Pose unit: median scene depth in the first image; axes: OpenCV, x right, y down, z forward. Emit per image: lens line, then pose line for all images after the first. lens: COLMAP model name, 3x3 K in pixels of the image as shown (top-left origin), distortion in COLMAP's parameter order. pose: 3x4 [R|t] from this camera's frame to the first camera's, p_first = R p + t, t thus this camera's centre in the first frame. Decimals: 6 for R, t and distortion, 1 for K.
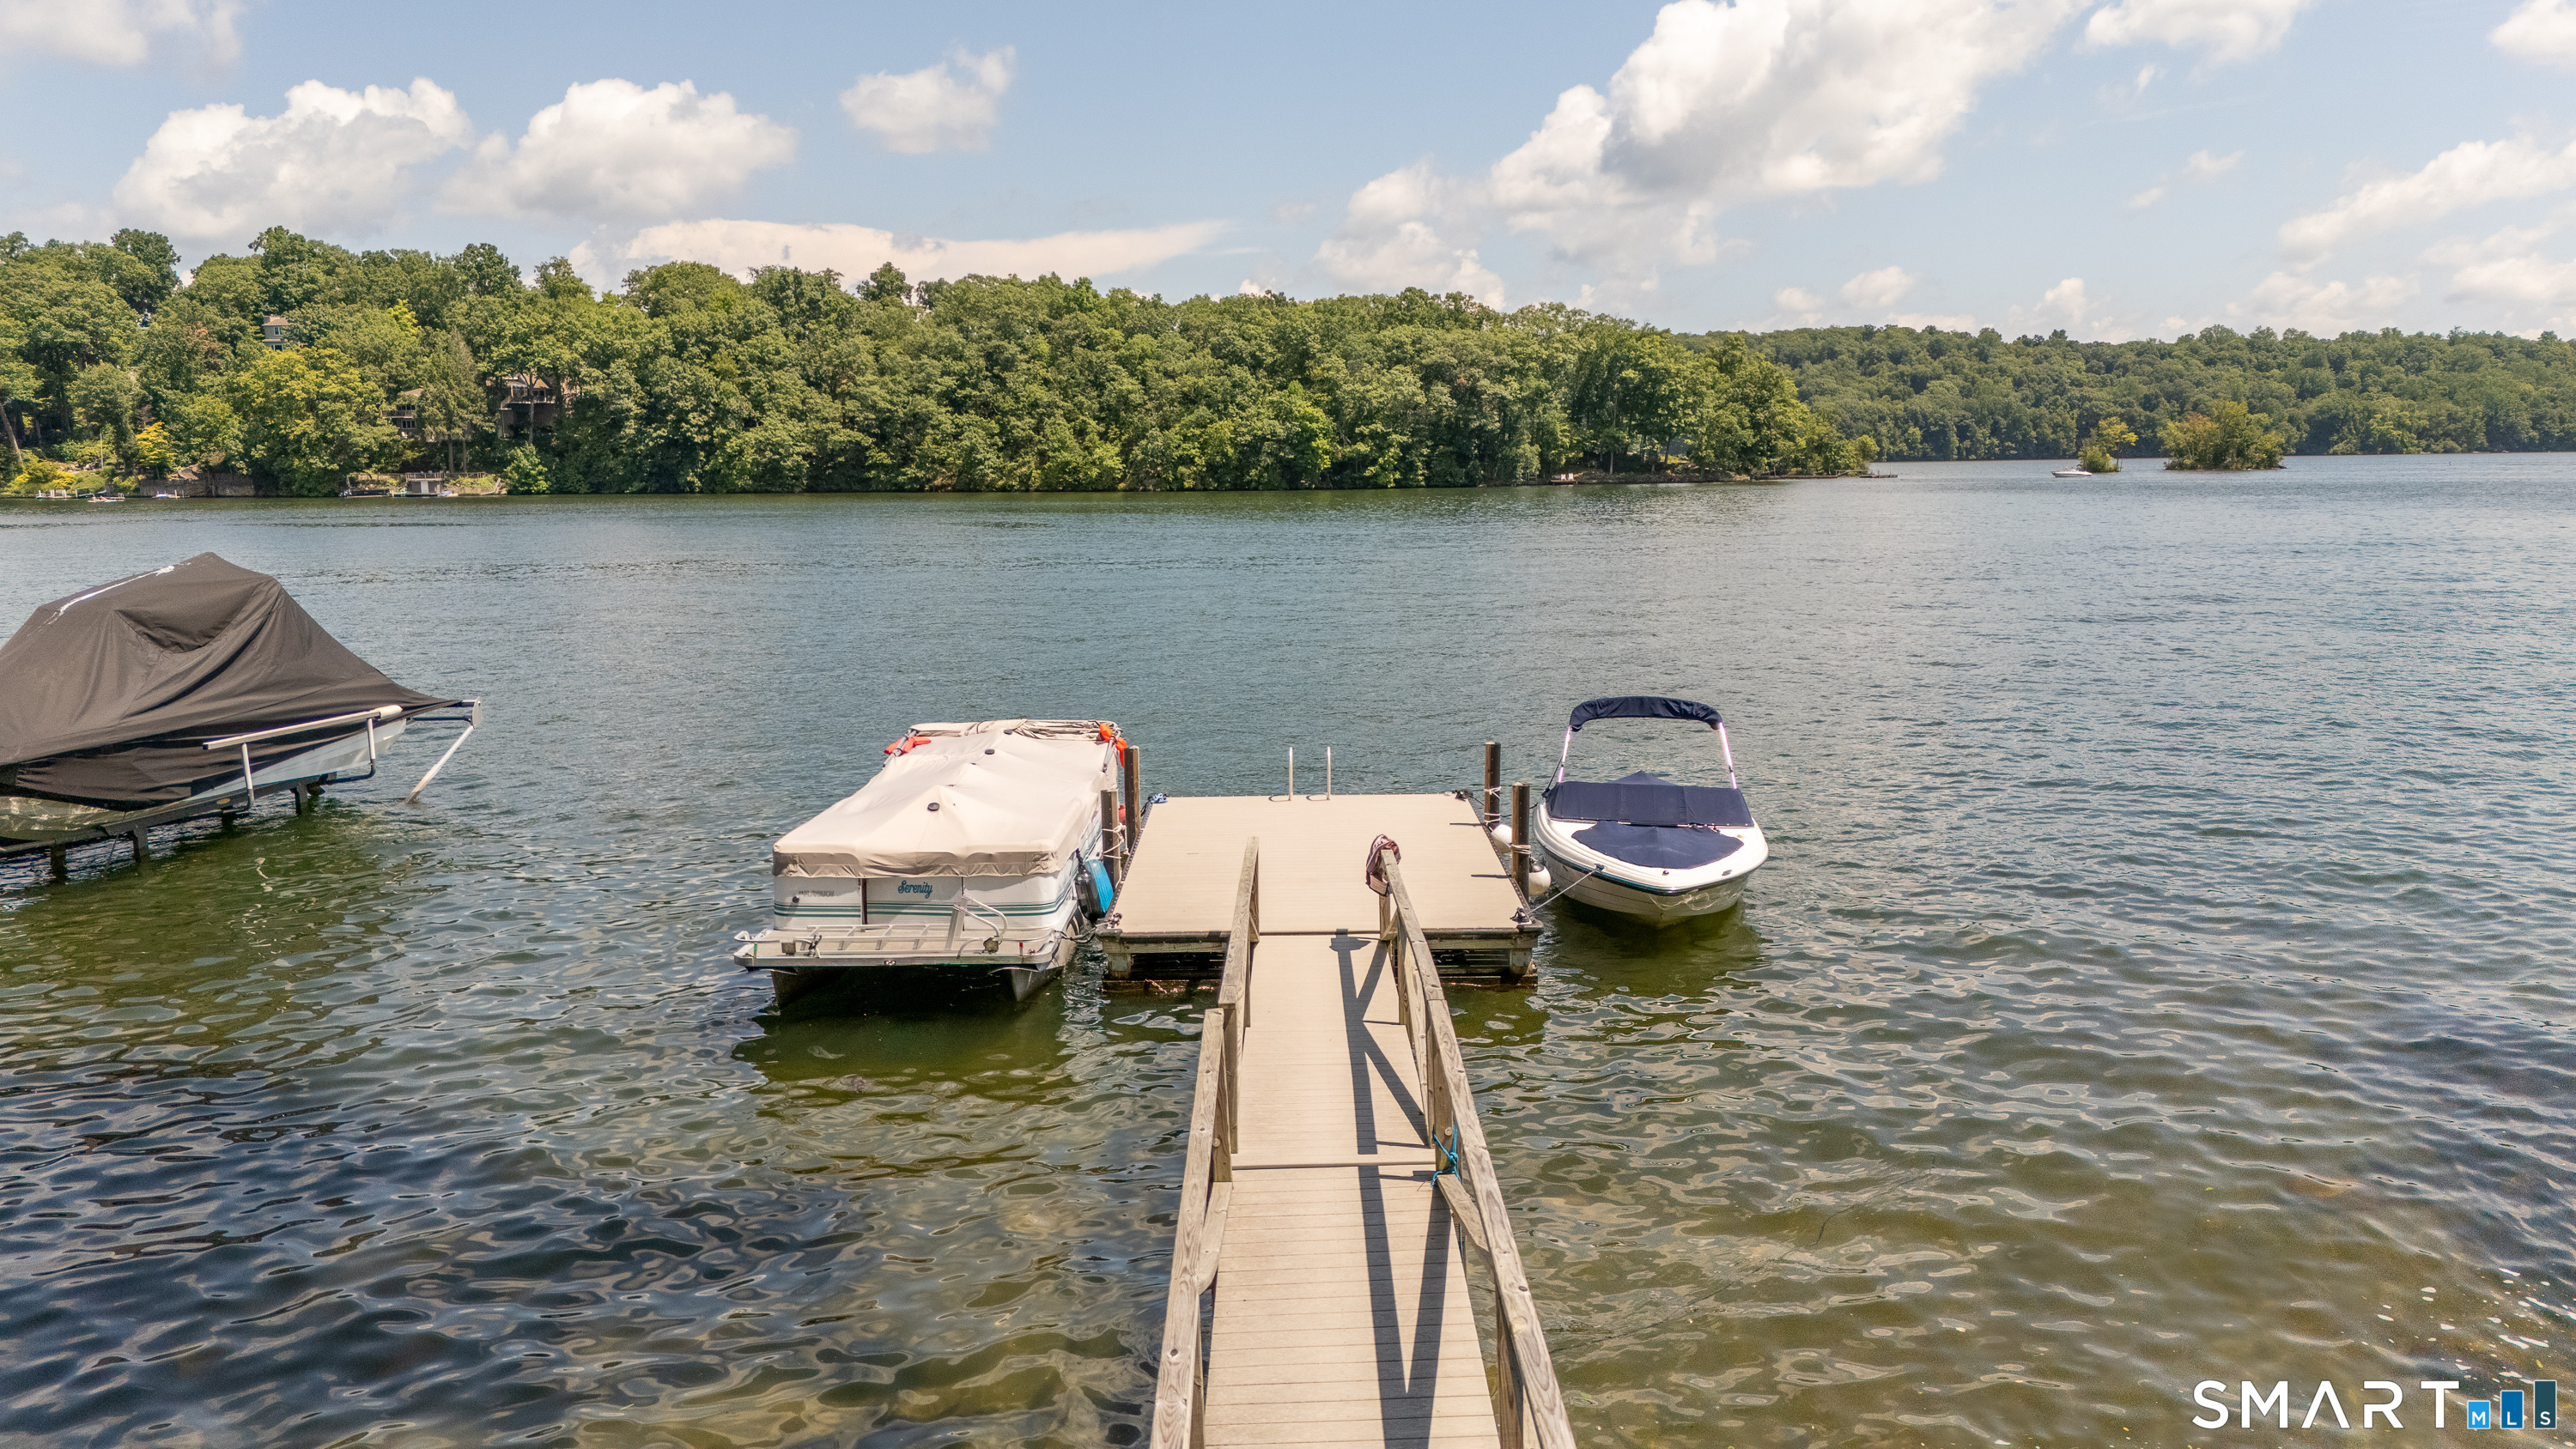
lens RADIAL K [[1816.7, 0, 1282.8], [0, 1816.7, 725.9], [0, 0, 1]] dist [-0.005454, -0.000764]
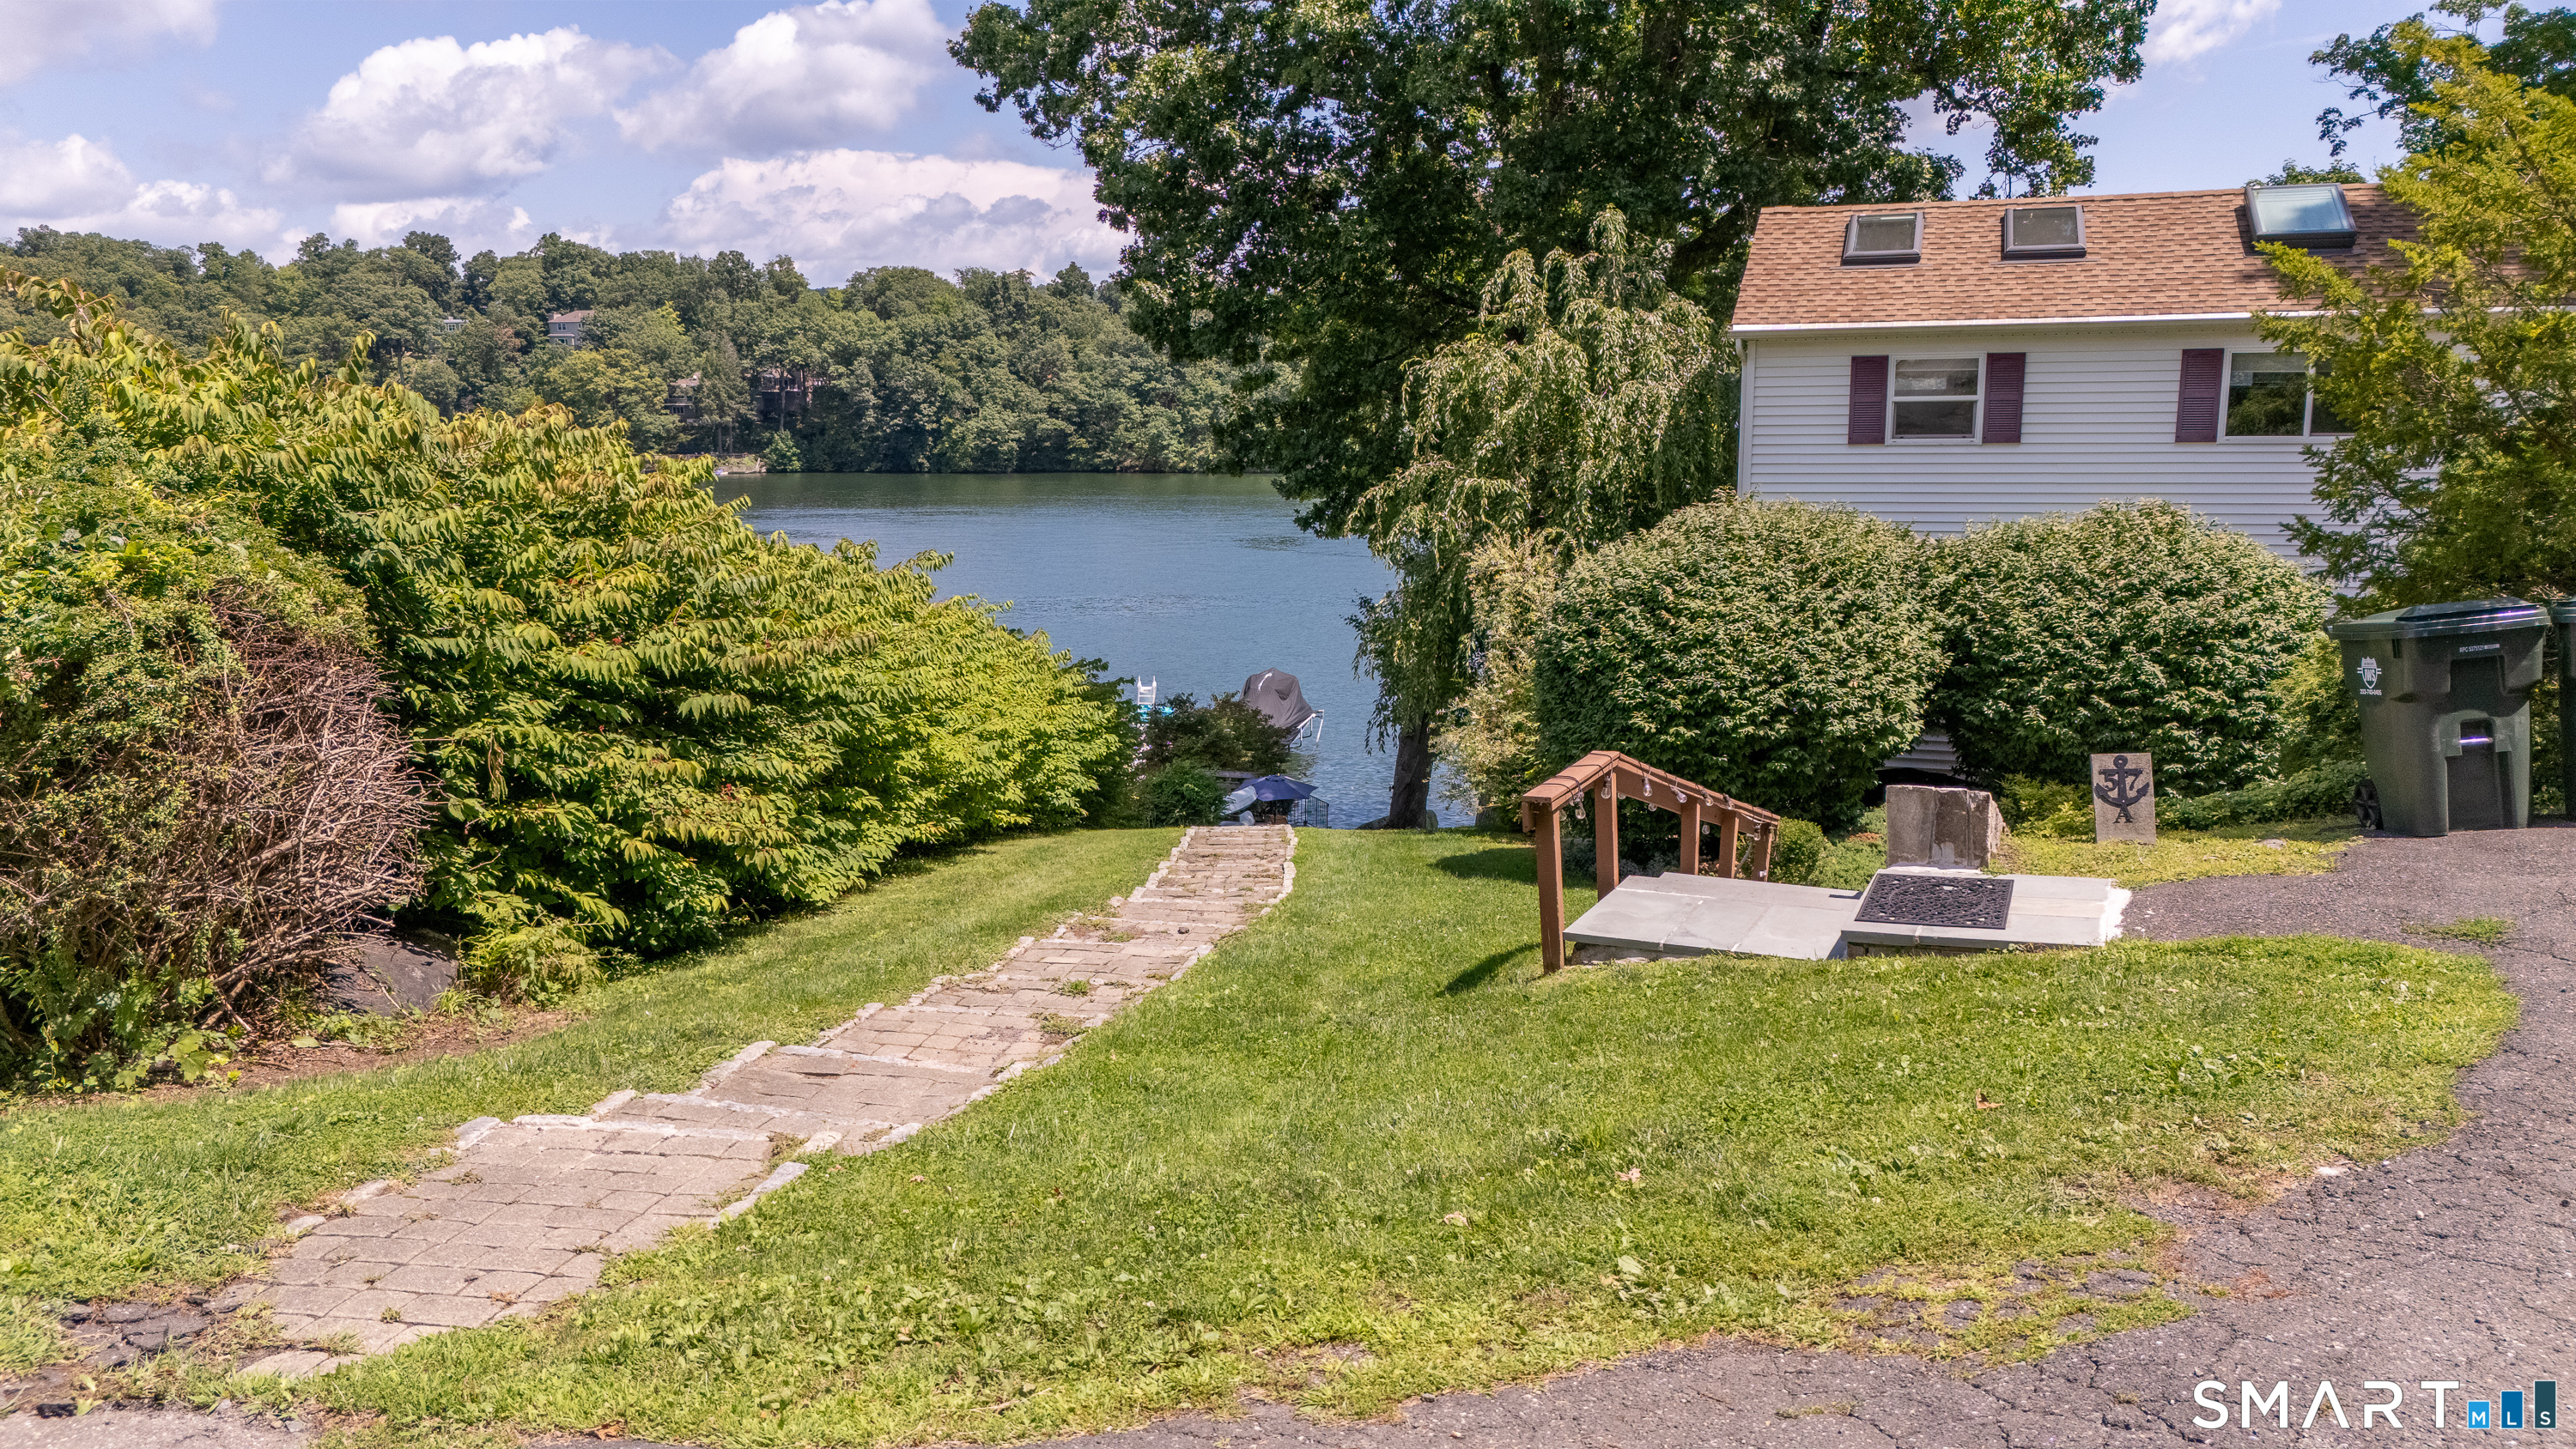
lens RADIAL K [[1816.7, 0, 1292.7], [0, 1816.7, 725.9], [0, 0, 1]] dist [-0.005454, -0.000764]
pose [[0.999034, 0.014433, -0.041504, -0.034197], [-0.013031, 0.999342, 0.033863, -0.007495], [0.041966, -0.033289, 0.998564, -0.163118]]
